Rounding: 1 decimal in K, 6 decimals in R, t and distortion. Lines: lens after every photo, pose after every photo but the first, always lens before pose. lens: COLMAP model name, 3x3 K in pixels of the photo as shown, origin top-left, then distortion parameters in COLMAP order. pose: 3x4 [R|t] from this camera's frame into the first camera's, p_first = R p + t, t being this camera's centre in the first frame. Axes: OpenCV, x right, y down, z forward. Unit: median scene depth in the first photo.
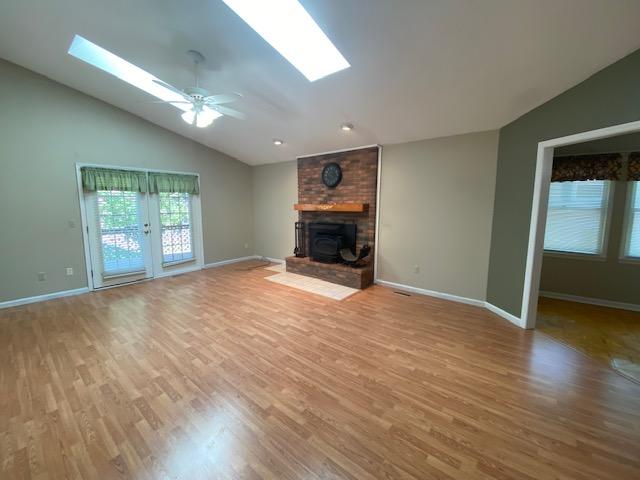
lens RADIAL K [[256.8, 0, 322.1], [0, 256.8, 237.3], [0, 0, 1]] dist [0.037380, -0.034147]
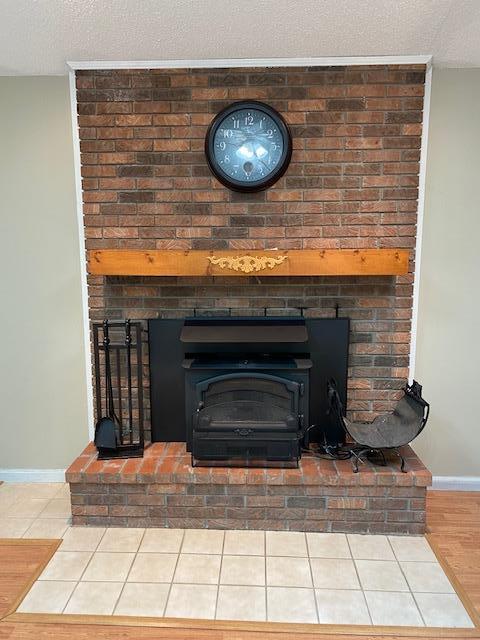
lens RADIAL K [[484.0, 0, 240.0], [0, 484.0, 320.0], [0, 0, 1]] dist [0.017054, -0.002351]
pose [[0.806825, -0.094896, 0.583120, -0.317460], [0.077697, 0.995486, 0.054499, -0.090567], [-0.585659, 0.001335, 0.810556, 0.623727]]
